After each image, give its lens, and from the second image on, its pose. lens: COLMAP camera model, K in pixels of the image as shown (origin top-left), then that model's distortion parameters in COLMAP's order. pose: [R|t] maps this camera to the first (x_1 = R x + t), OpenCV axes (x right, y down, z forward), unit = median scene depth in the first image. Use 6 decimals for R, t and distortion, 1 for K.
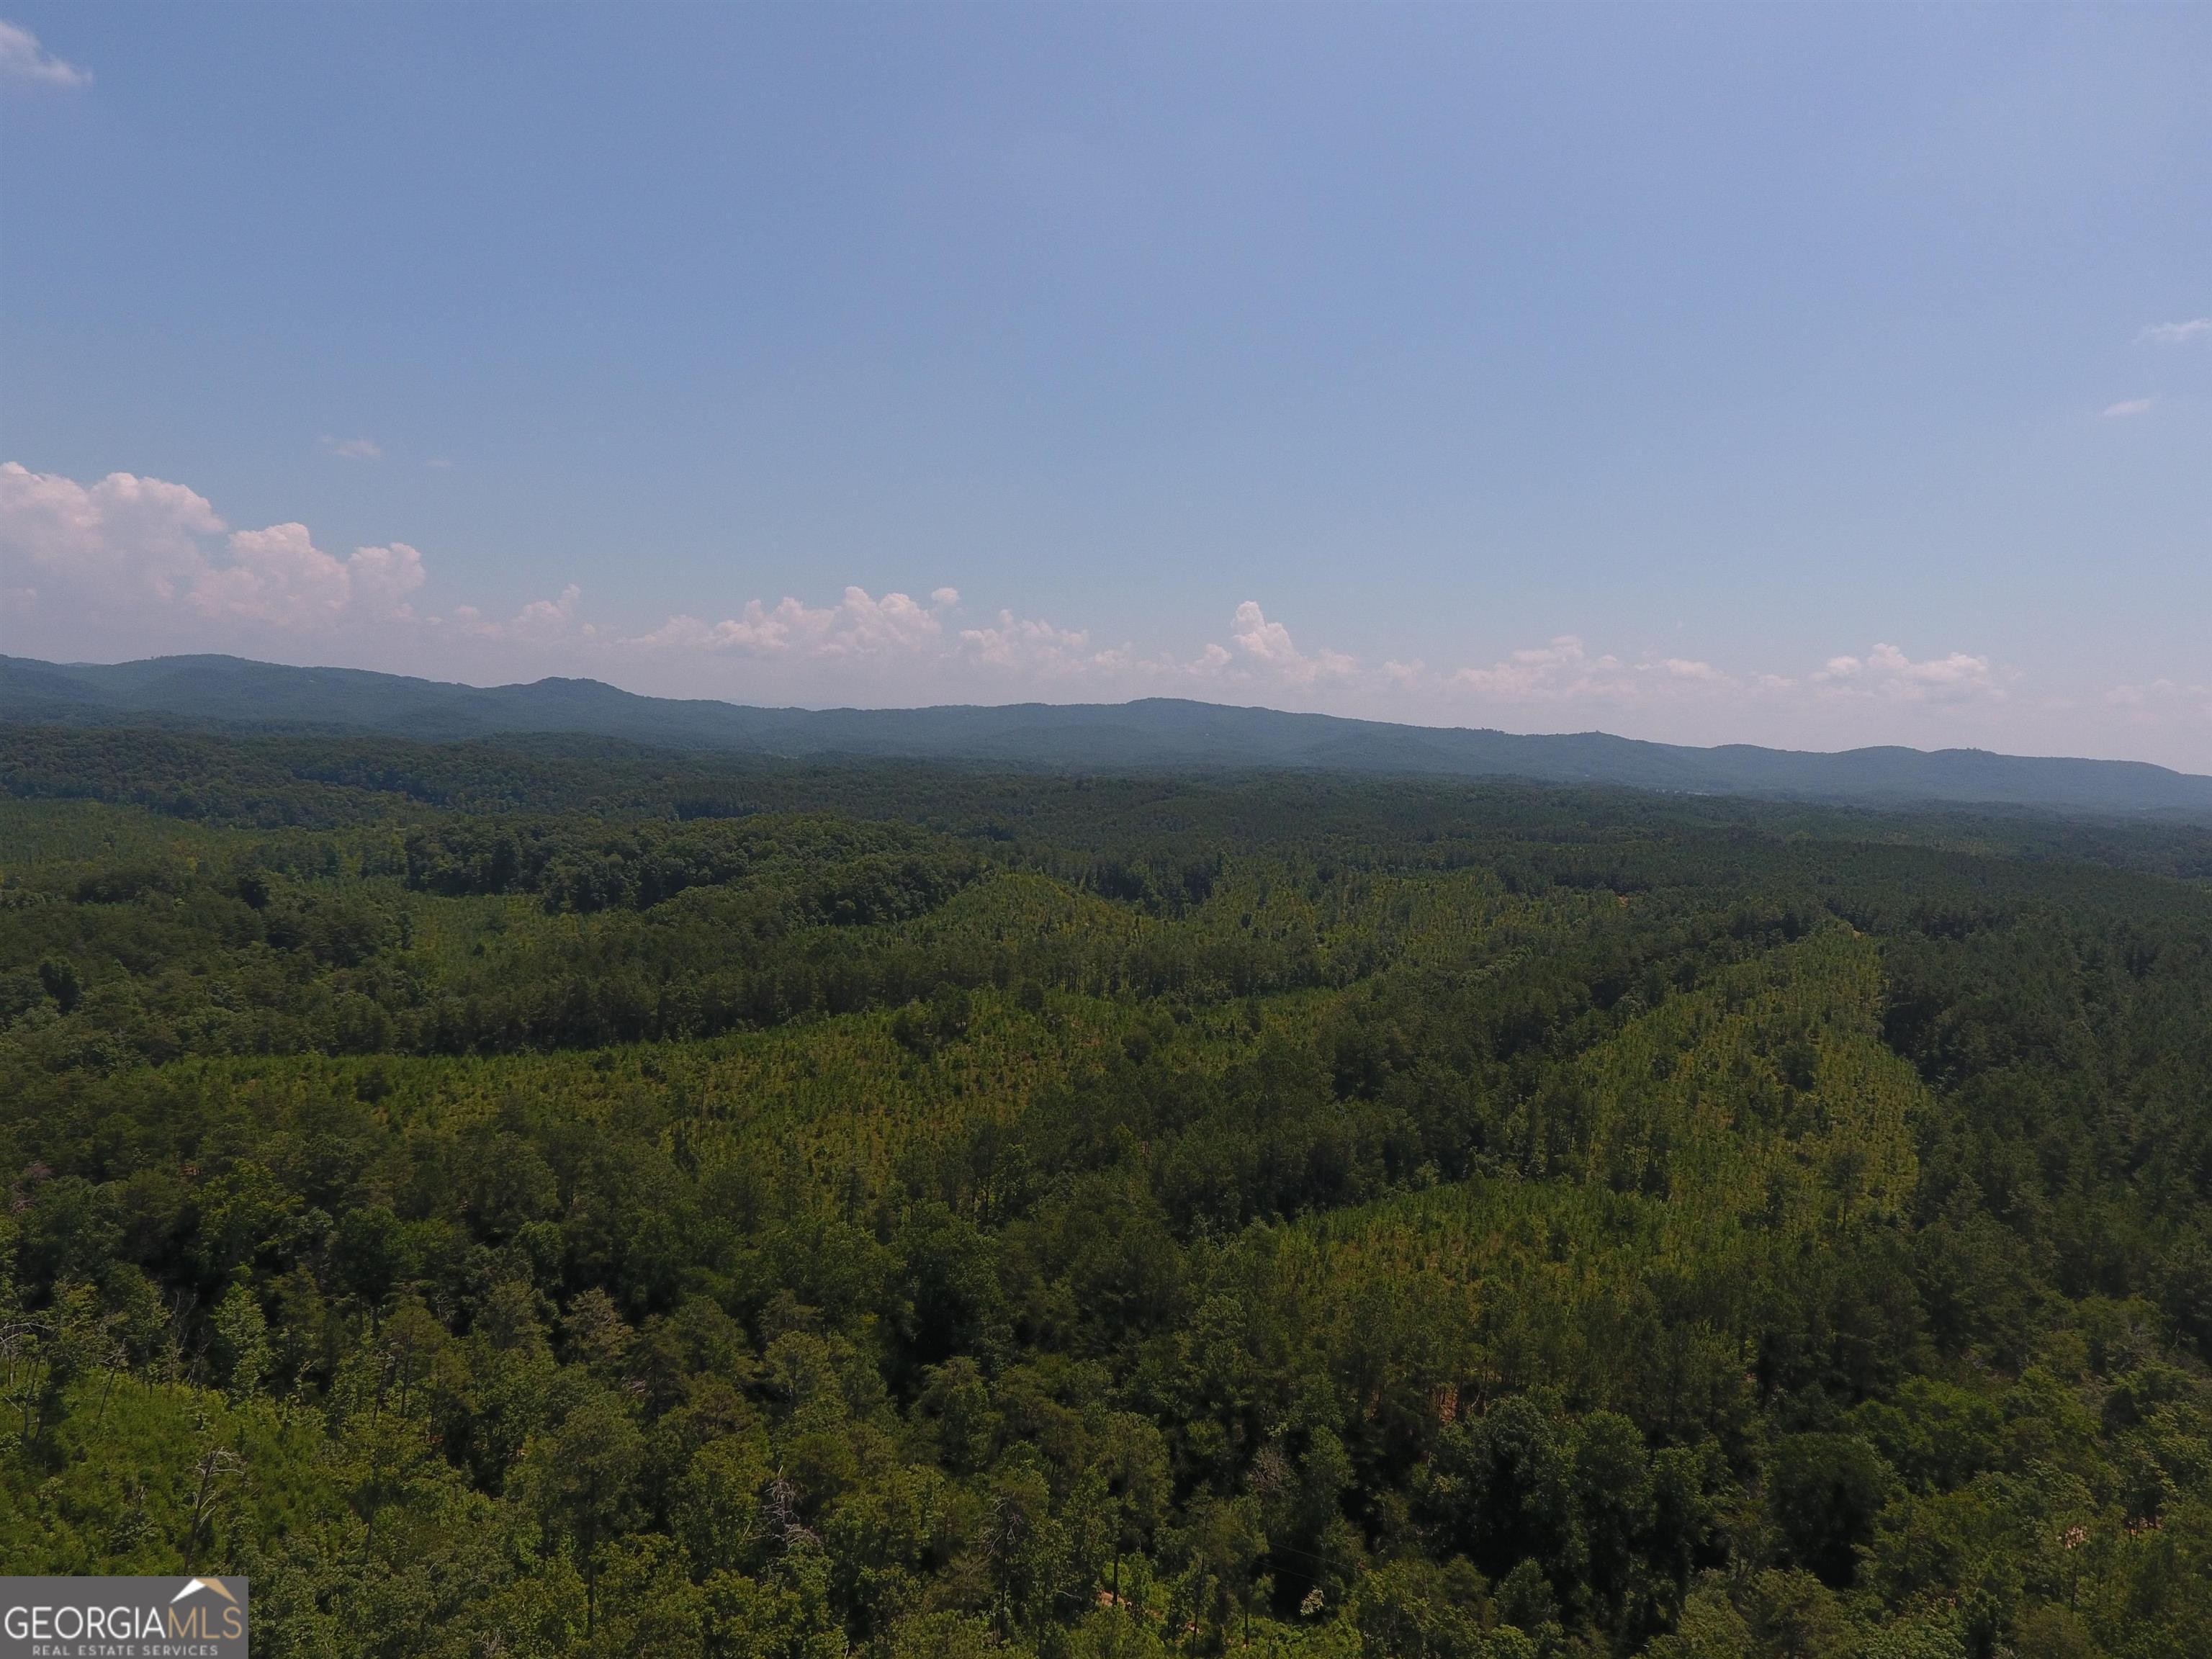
lens RADIAL K [[1297.6, 0, 1080.2], [0, 1297.6, 815.8], [0, 0, 1]] dist [-0.006633, 0.000755]
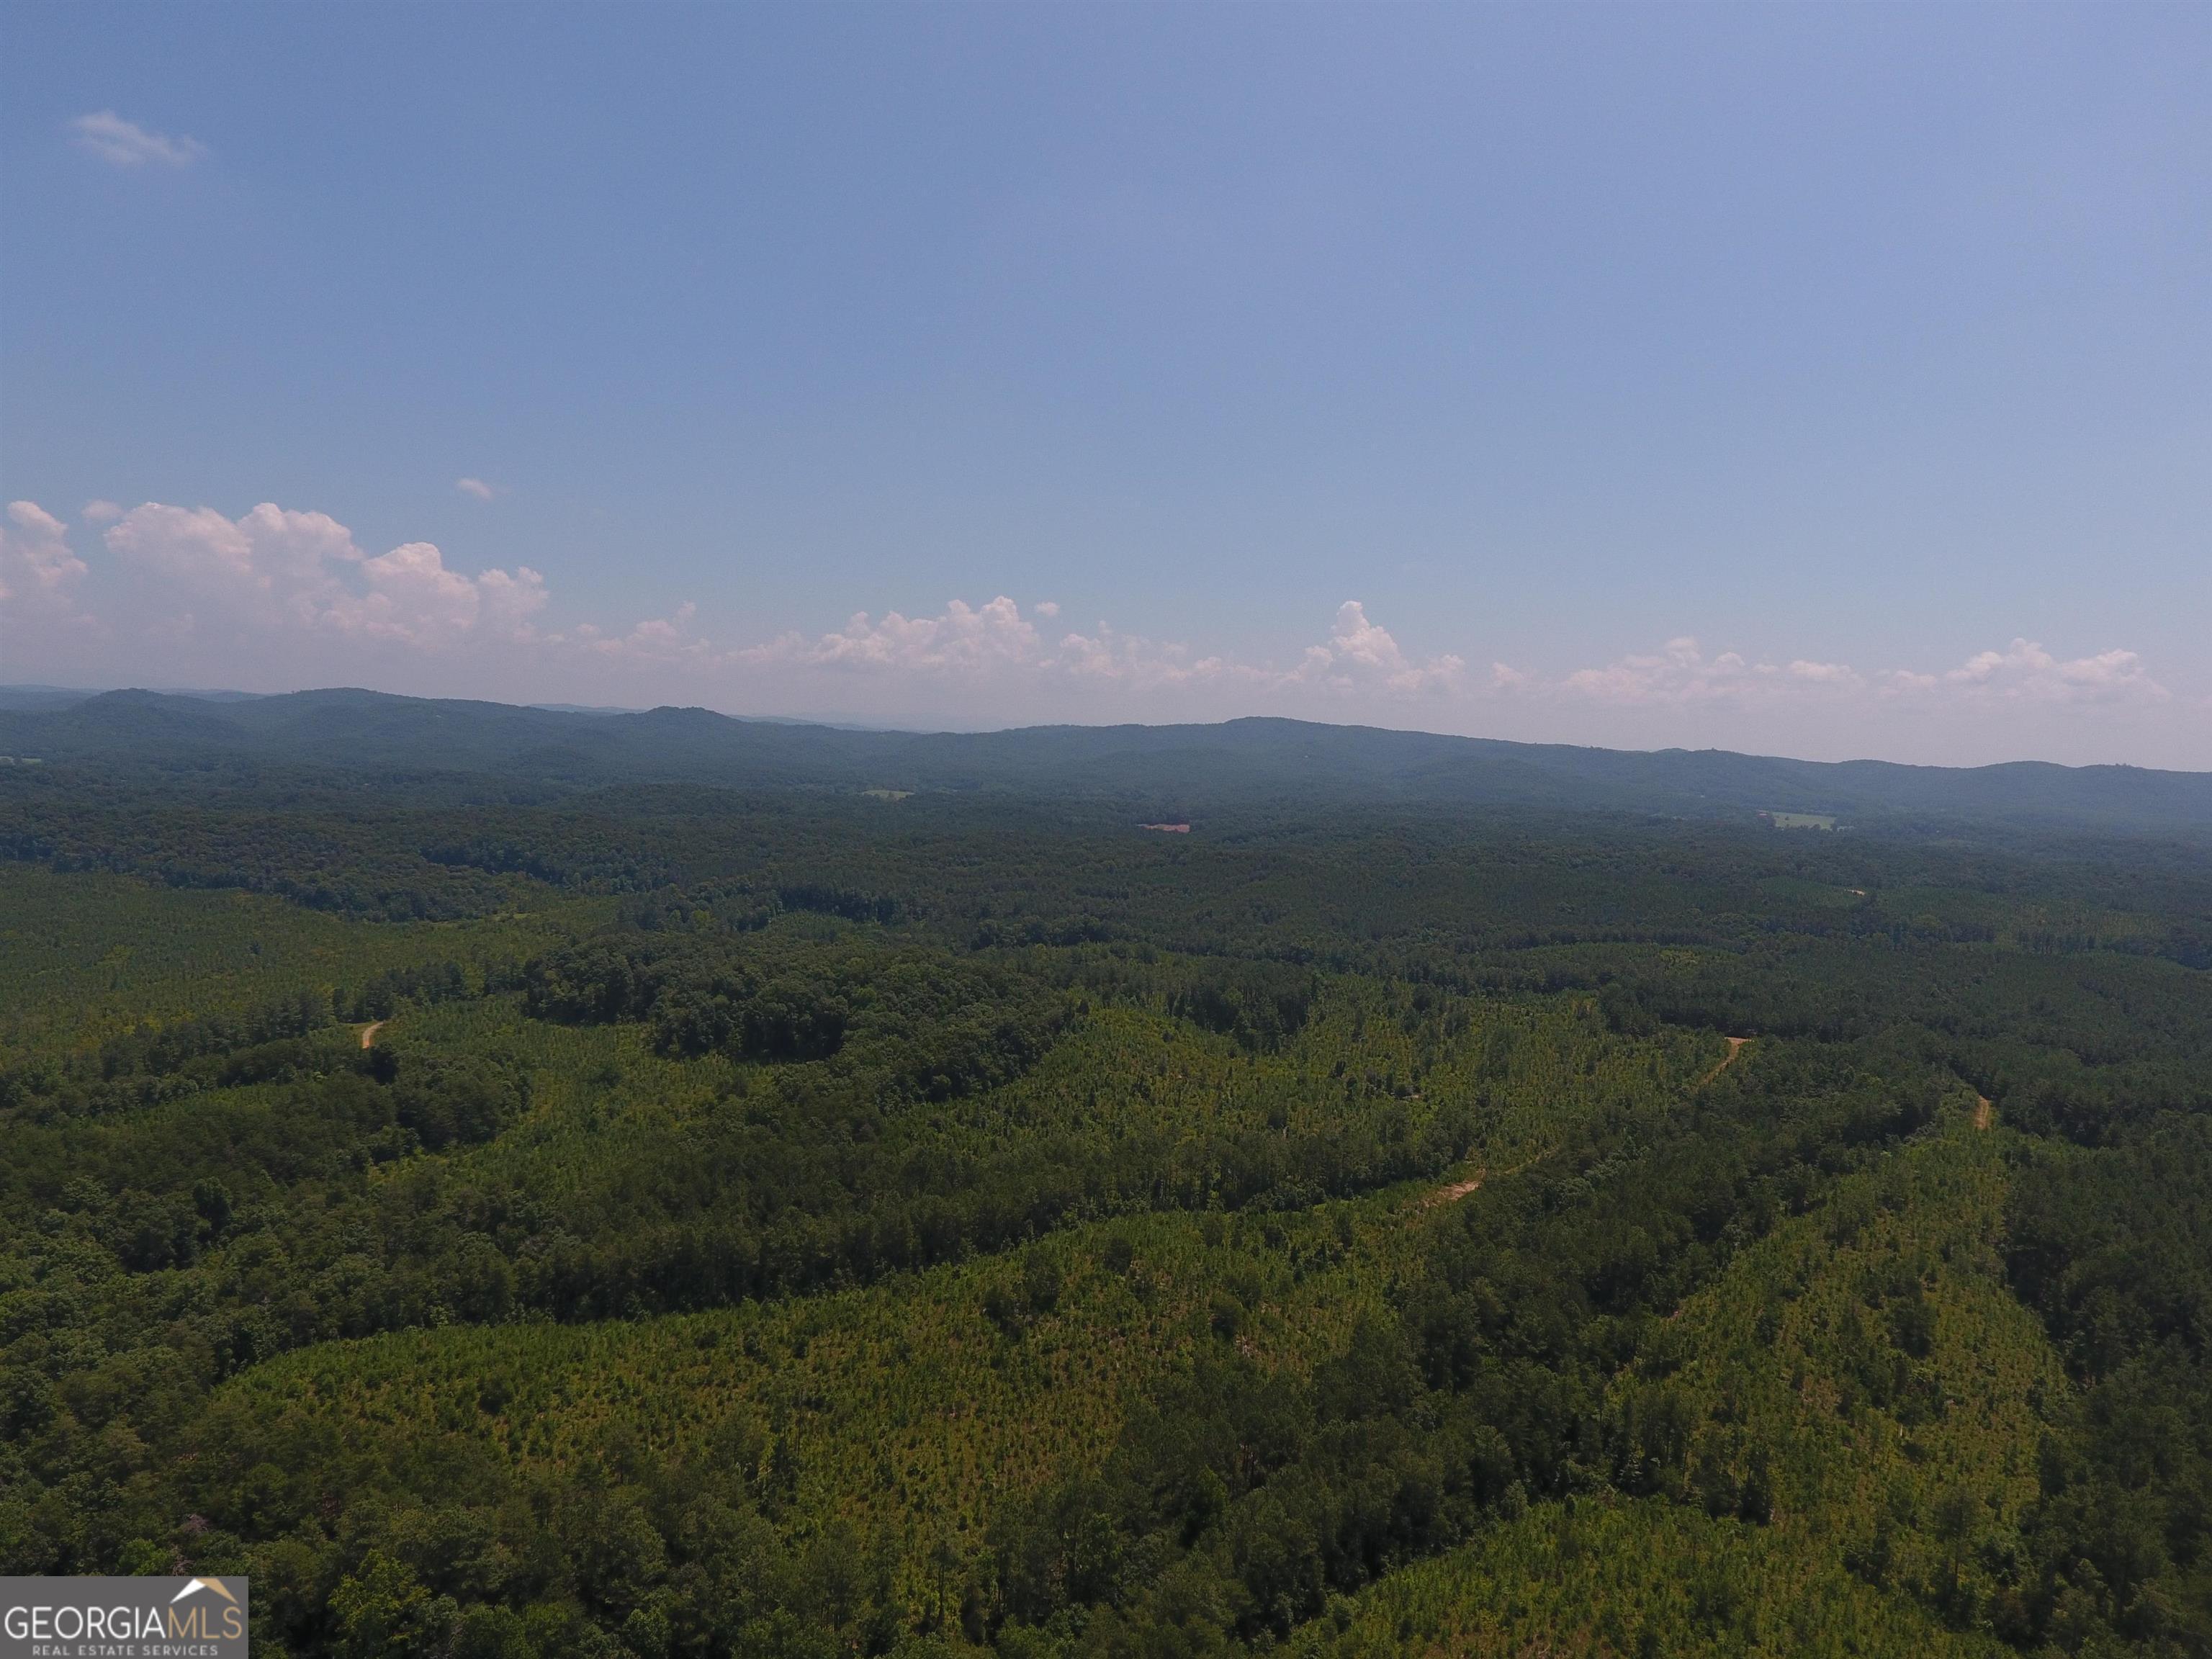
lens RADIAL K [[1297.6, 0, 1081.7], [0, 1297.6, 803.5], [0, 0, 1]] dist [-0.006633, 0.000755]
pose [[0.997221, -0.000441, -0.074493, 0.005853], [-0.000762, 0.999870, -0.016132, -0.149264], [0.074491, 0.016144, 0.997091, -0.013719]]
